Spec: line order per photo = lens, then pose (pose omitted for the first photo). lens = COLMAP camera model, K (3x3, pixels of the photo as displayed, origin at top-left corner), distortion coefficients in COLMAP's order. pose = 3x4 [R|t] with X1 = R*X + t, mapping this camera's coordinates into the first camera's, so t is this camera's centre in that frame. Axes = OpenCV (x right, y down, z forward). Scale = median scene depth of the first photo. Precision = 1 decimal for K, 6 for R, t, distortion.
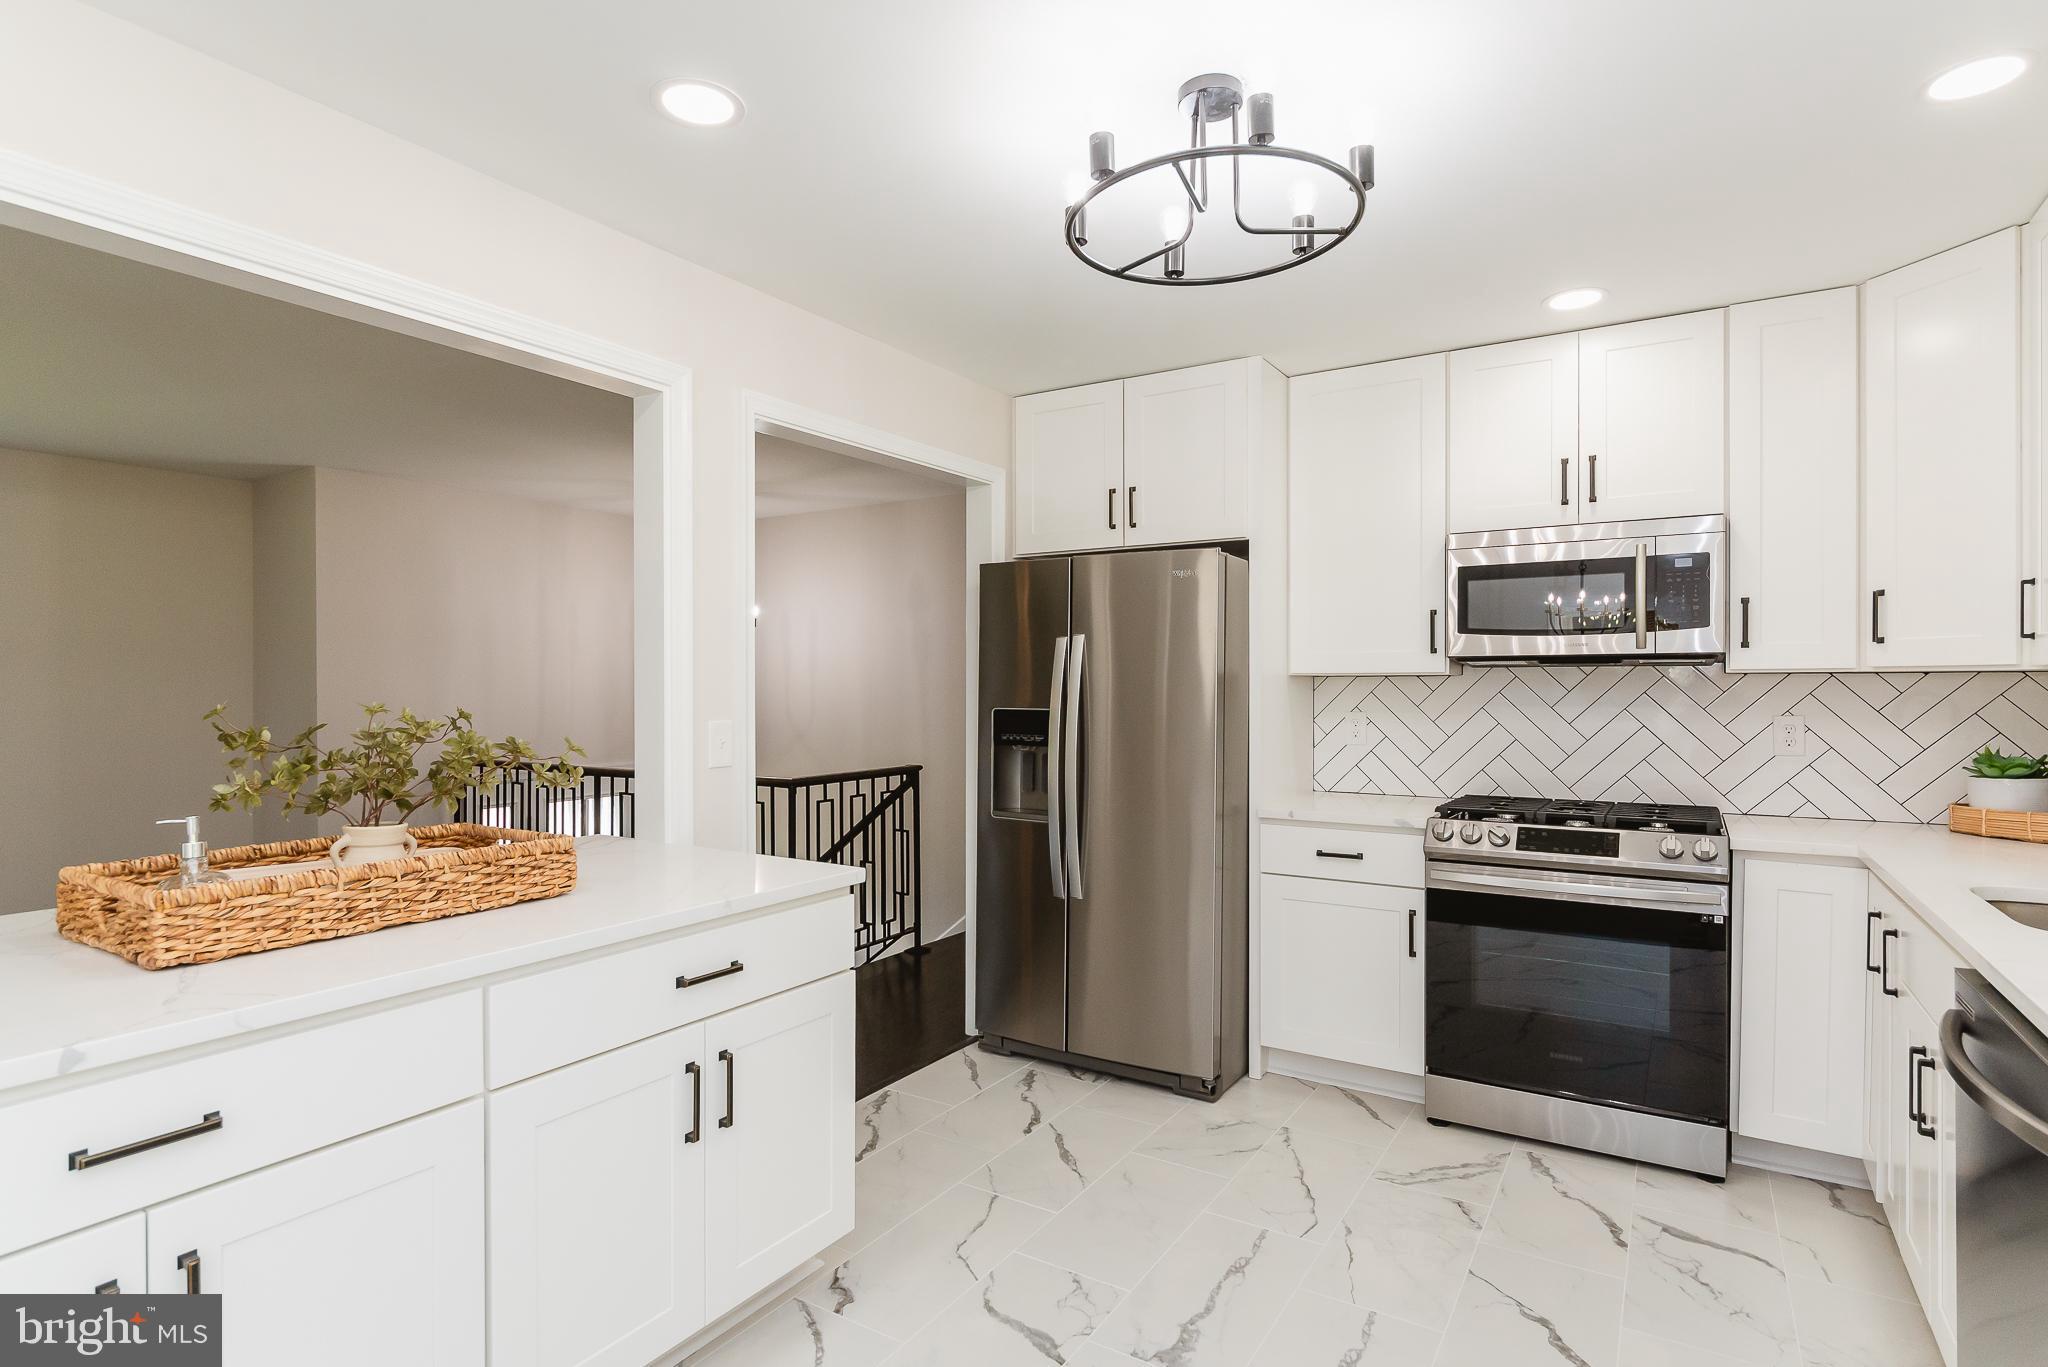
lens RADIAL K [[1035.5, 0, 1017.1], [0, 1035.5, 699.3], [0, 0, 1]] dist [-0.005492, 0.004378]
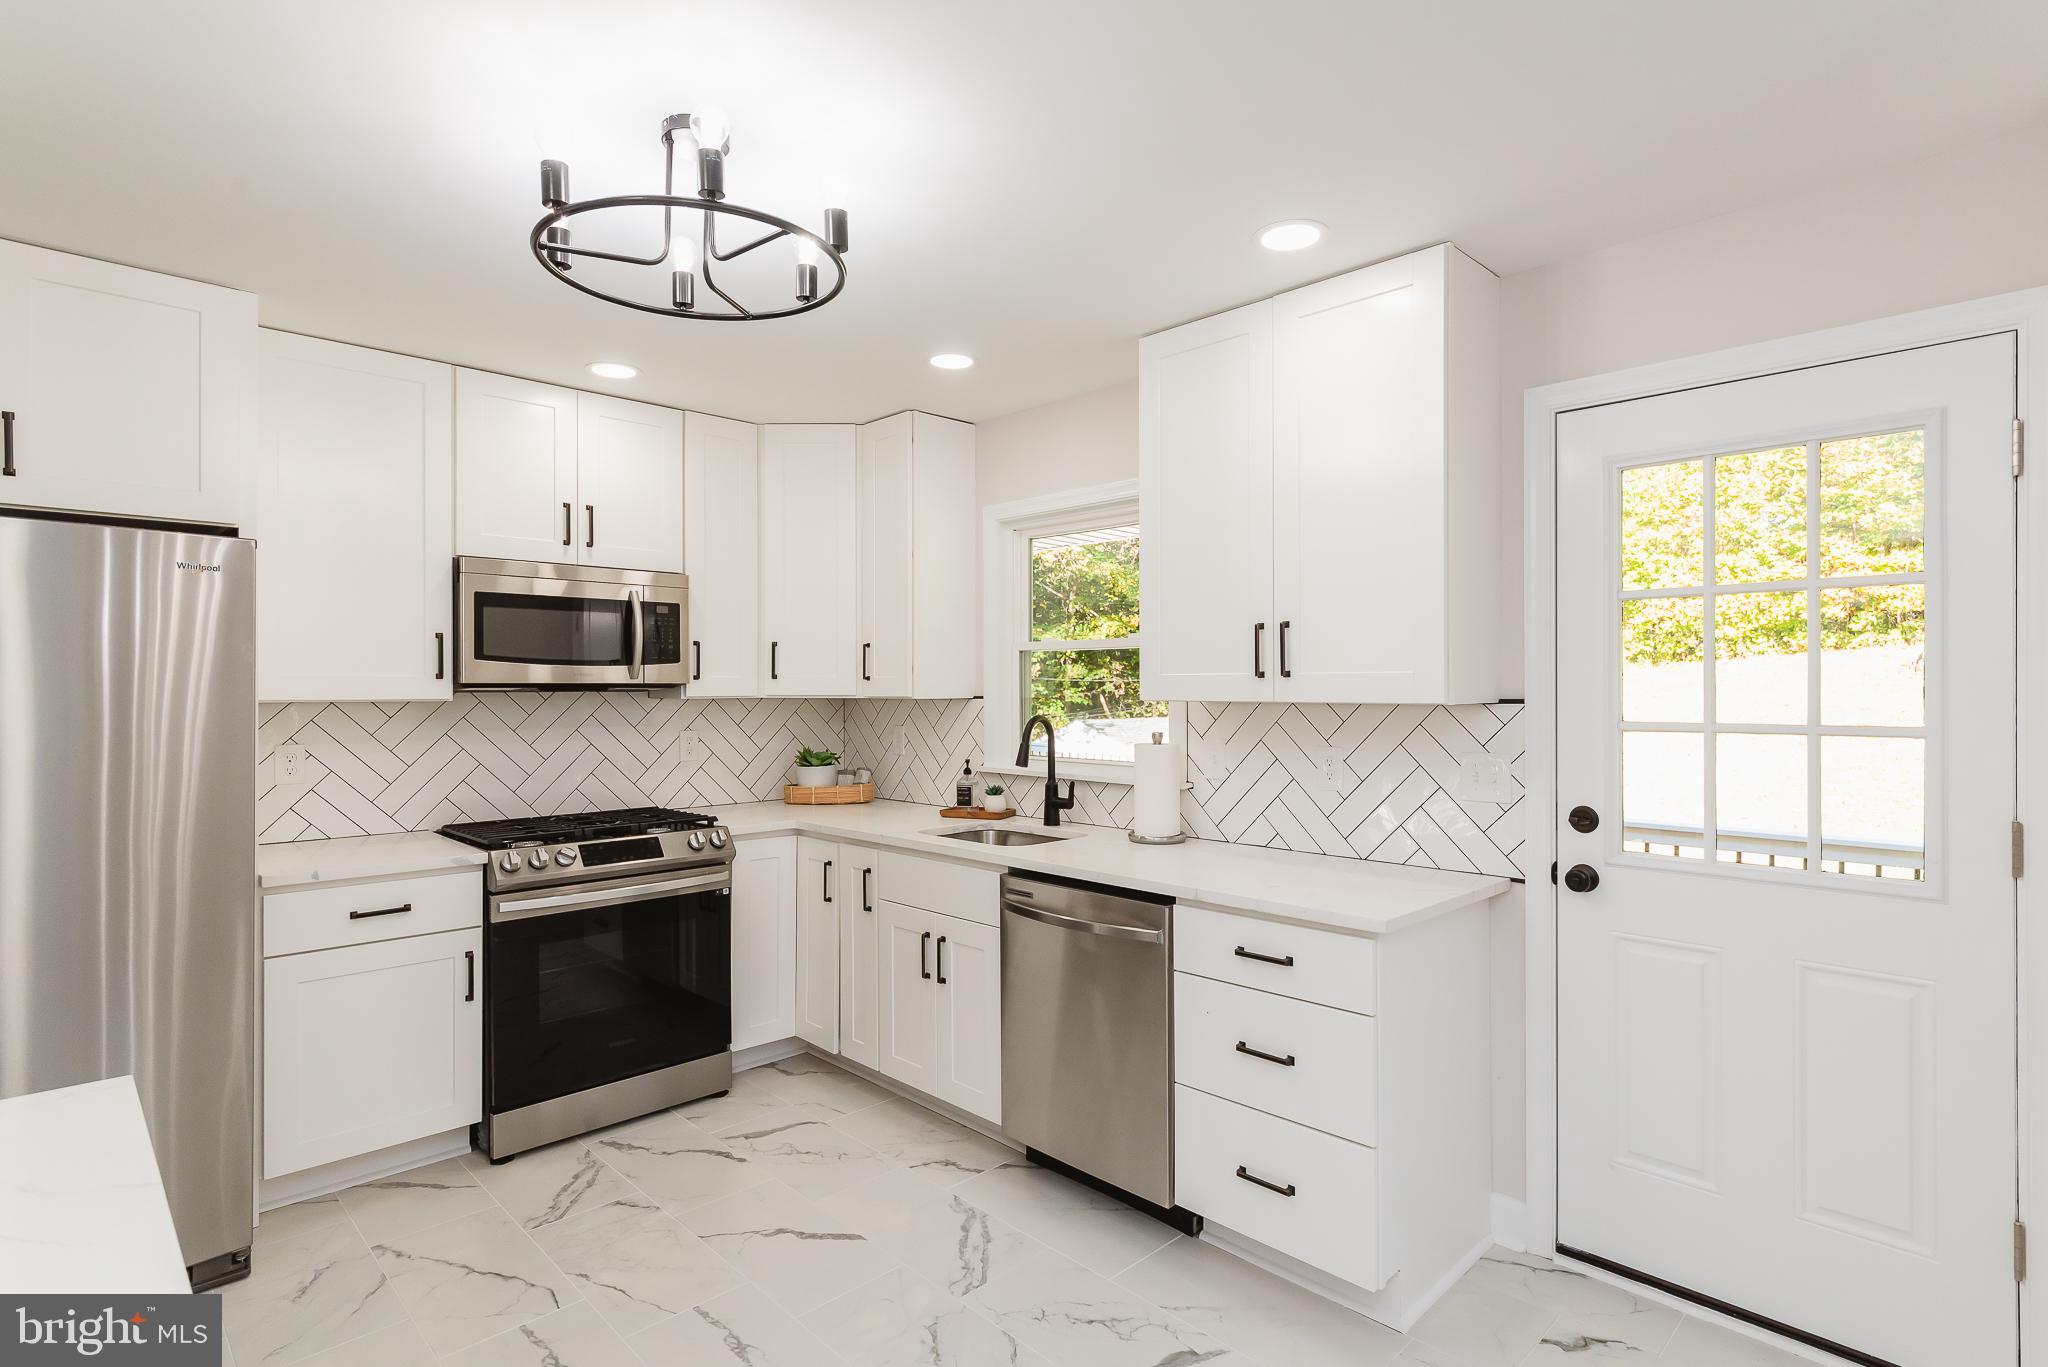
lens RADIAL K [[1035.5, 0, 1032.5], [0, 1035.5, 690.3], [0, 0, 1]] dist [-0.005492, 0.004378]
pose [[0.224727, -0.003166, 0.974417, -0.438162], [0.011576, 0.999933, 0.000579, -0.031284], [-0.974353, 0.011150, 0.224749, 0.289435]]
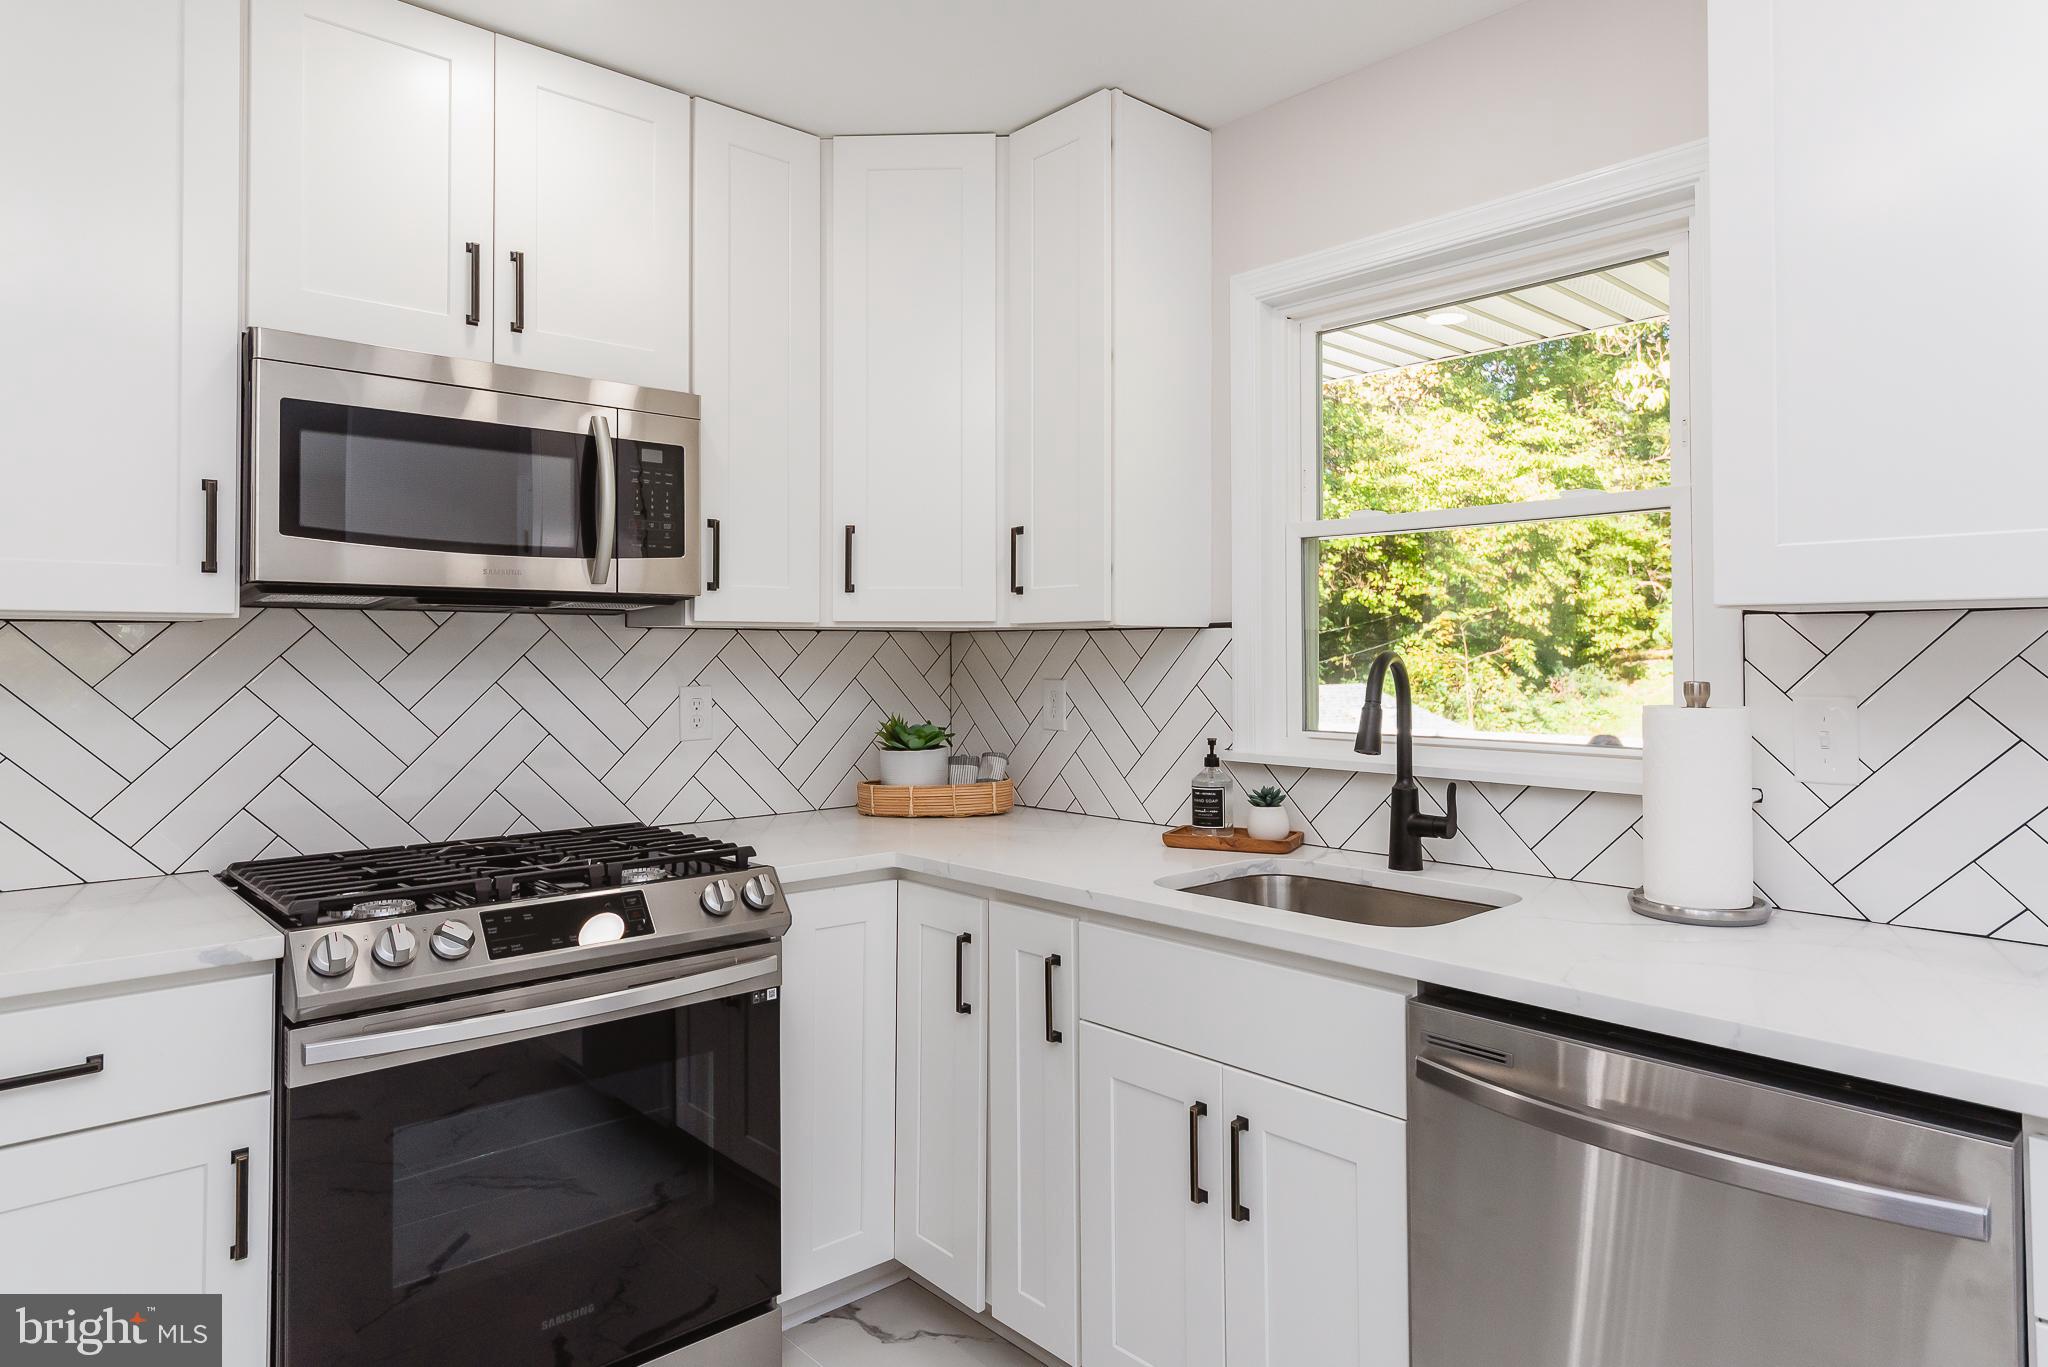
lens RADIAL K [[1215.6, 0, 1016.7], [0, 1215.6, 636.3], [0, 0, 1]] dist [0.001229, 0.003416]
pose [[0.268697, 0.014076, 0.963122, -0.031821], [0.011362, 0.999777, -0.017782, -0.001822], [-0.963158, 0.015721, 0.268477, 0.555962]]
